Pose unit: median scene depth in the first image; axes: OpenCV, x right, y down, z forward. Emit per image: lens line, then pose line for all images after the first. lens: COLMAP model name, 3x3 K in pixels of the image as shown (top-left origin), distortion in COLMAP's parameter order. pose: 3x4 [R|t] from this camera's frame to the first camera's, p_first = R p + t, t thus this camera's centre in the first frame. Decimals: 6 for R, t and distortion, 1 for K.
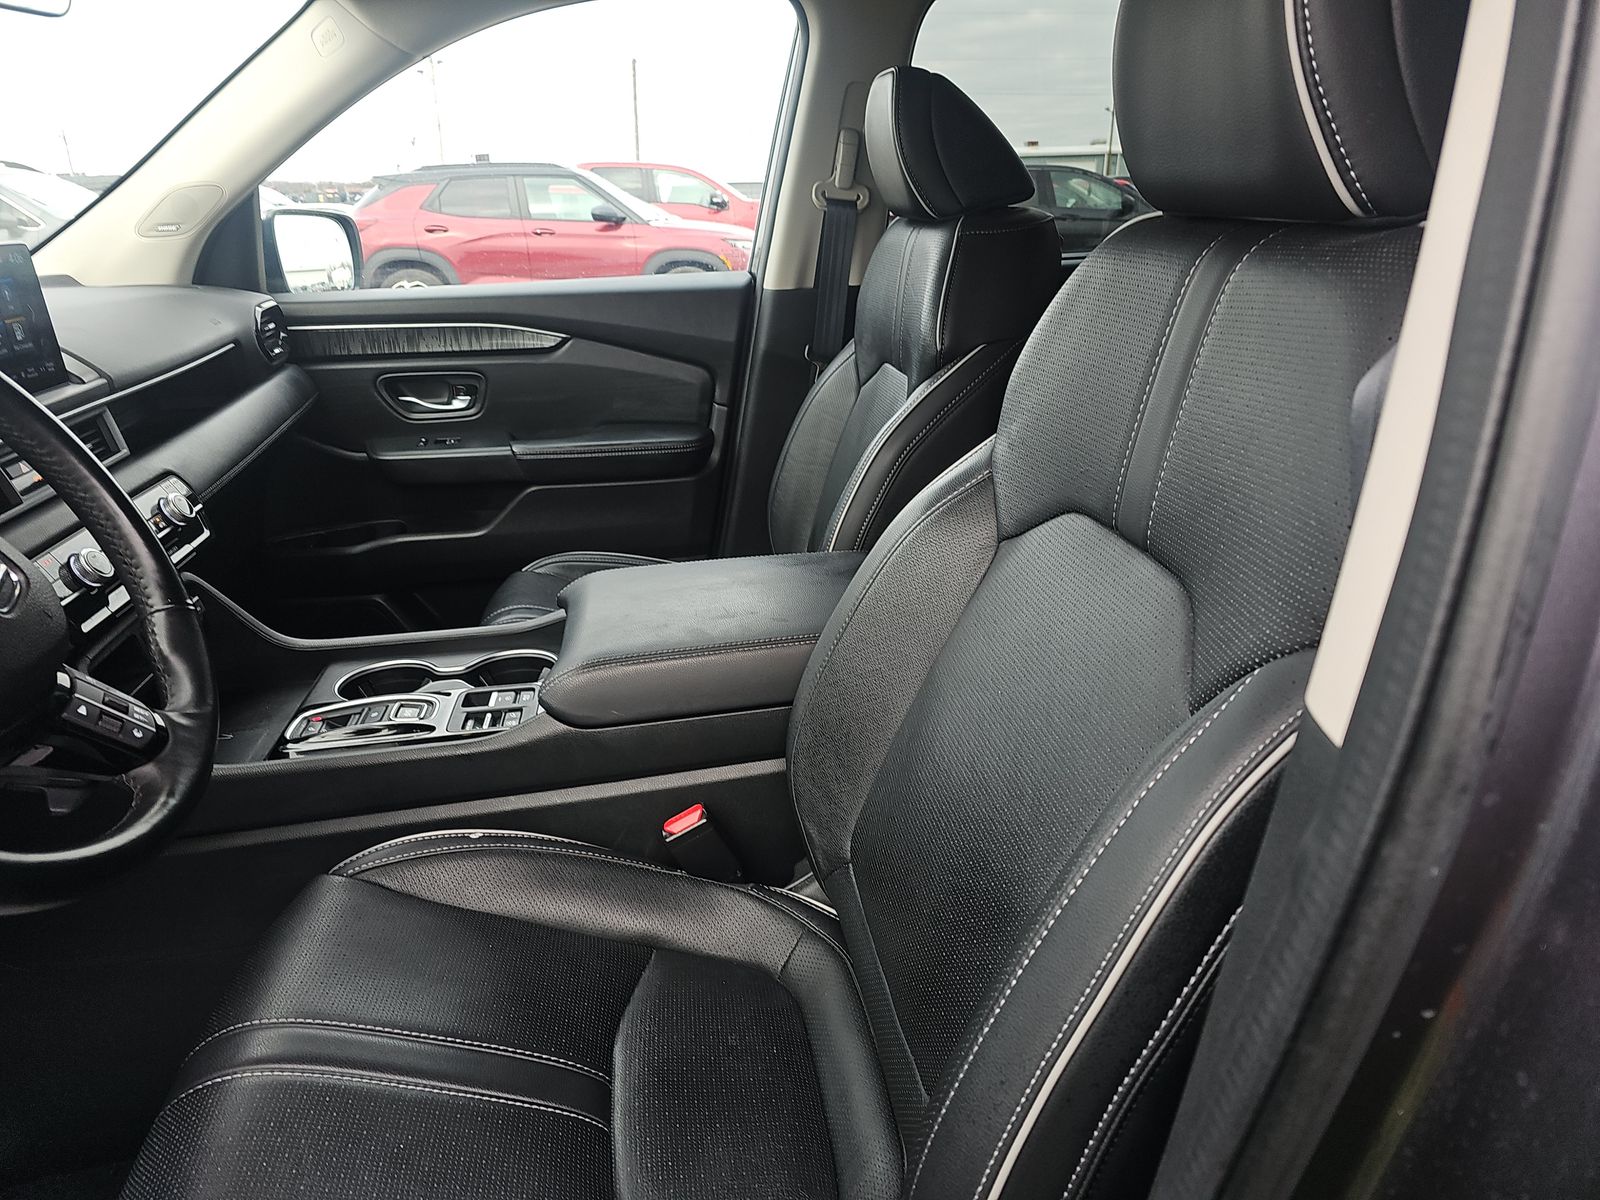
lens RADIAL K [[1049.6, 0, 811.3], [0, 1049.6, 603.0], [0, 0, 1]] dist [0.021939, -0.009315]
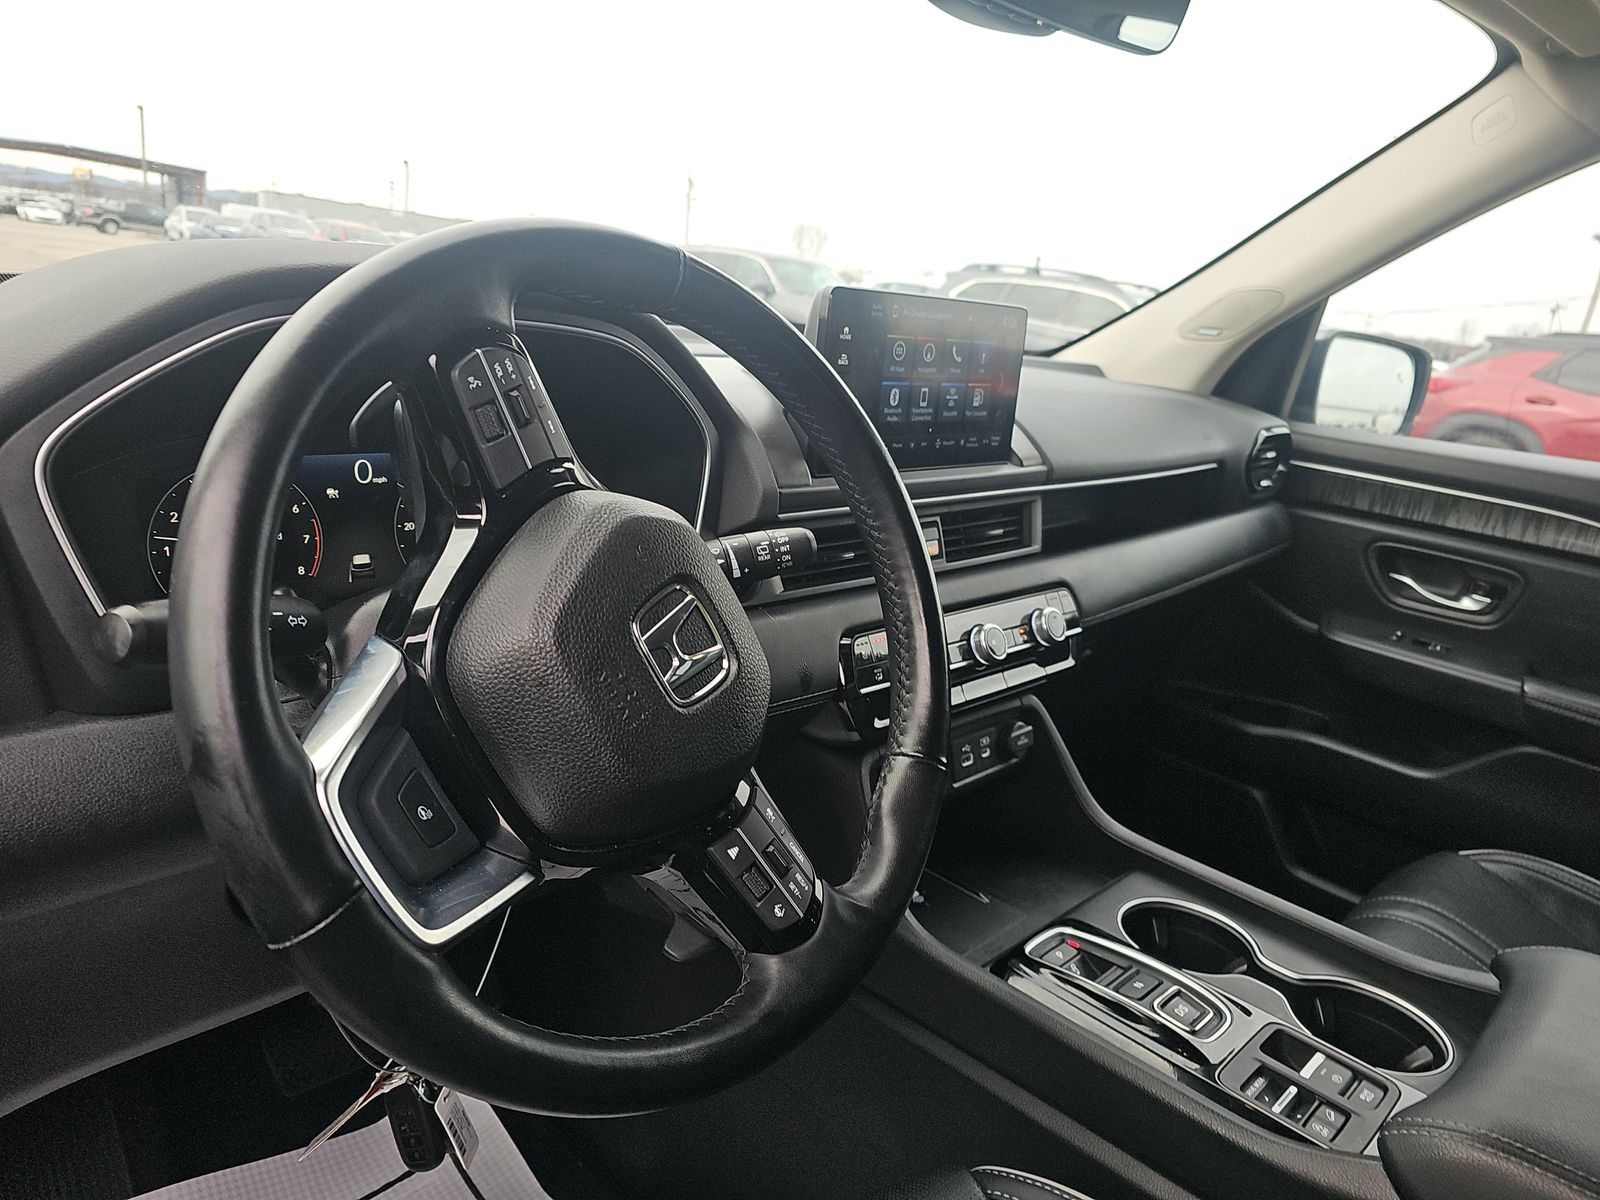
lens RADIAL K [[1049.6, 0, 806.6], [0, 1049.6, 597.7], [0, 0, 1]] dist [0.021939, -0.009315]
pose [[0.592674, 0.300258, -0.747384, -0.097272], [-0.399274, 0.915404, 0.051136, -0.076209], [0.699513, 0.268104, 0.662421, 0.308197]]
